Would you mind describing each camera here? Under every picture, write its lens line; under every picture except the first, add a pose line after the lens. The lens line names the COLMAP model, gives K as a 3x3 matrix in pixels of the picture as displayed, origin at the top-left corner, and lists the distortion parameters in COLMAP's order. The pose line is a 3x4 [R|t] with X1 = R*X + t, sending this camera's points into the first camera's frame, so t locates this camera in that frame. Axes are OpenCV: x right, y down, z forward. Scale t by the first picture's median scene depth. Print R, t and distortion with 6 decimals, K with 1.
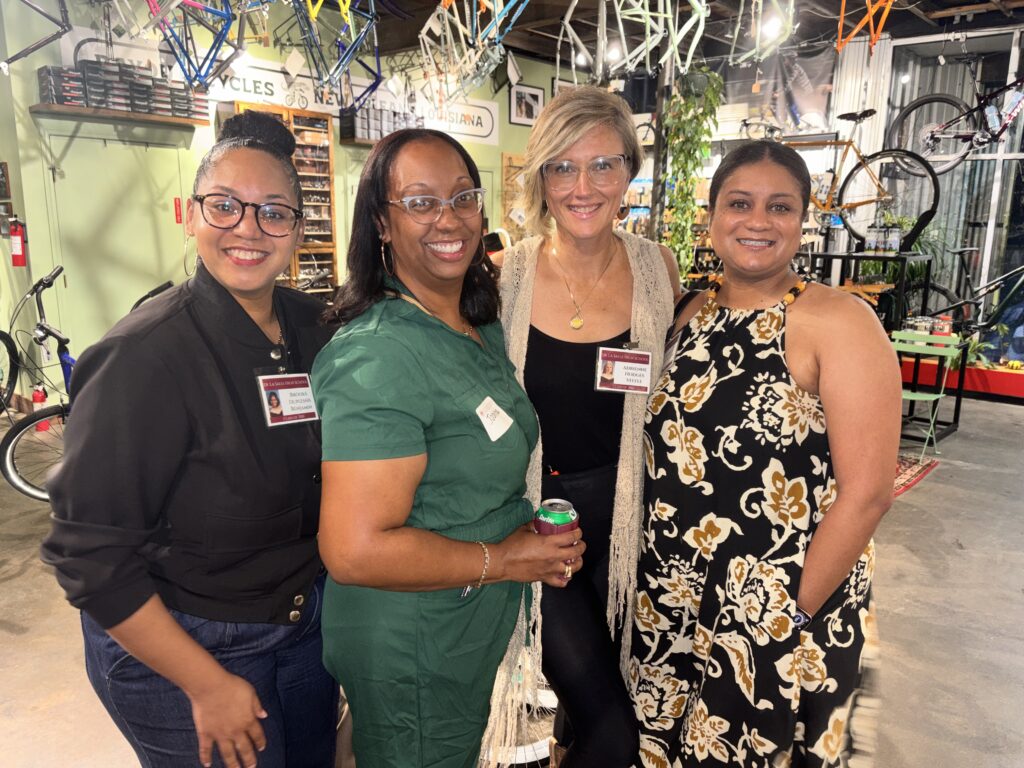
lens RADIAL K [[785.9, 0, 512.0], [0, 785.9, 384.0], [0, 0, 1]] dist [-0.002355, -0.024871]
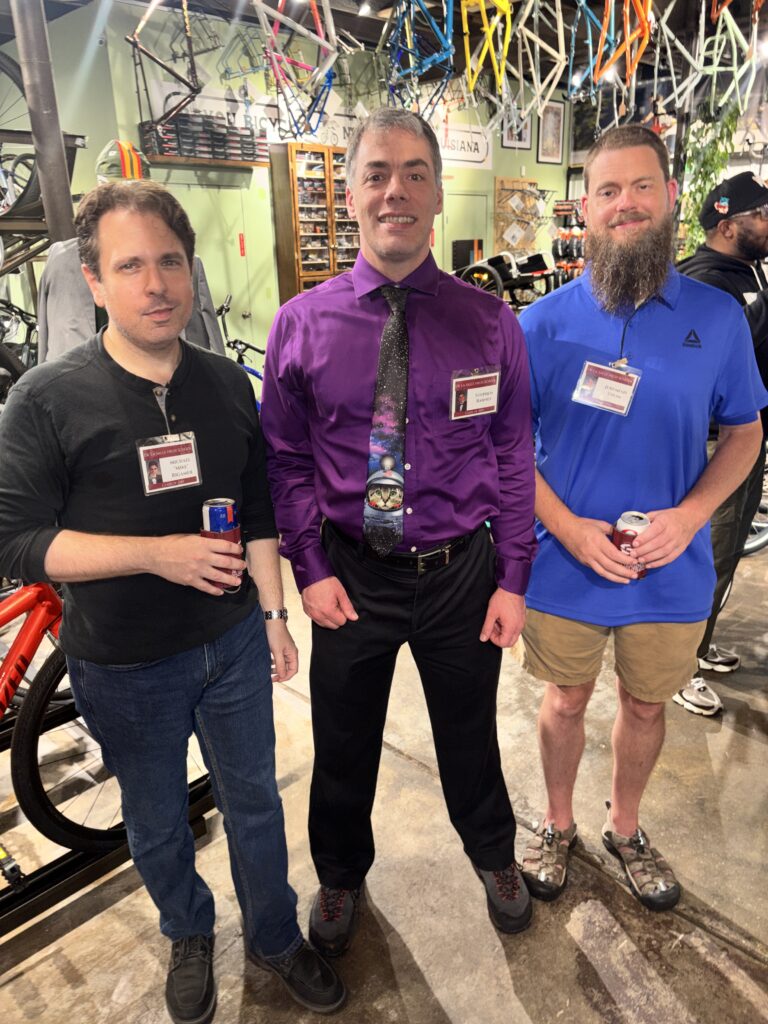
lens RADIAL K [[764.1, 0, 384.1], [0, 764.1, 492.6], [0, 0, 1]] dist [0.005043, 0.000980]
pose [[0.998242, -0.018614, -0.056270, -0.173683], [0.025194, 0.992624, 0.118588, 0.012103], [0.053647, -0.119797, 0.991348, -0.154351]]
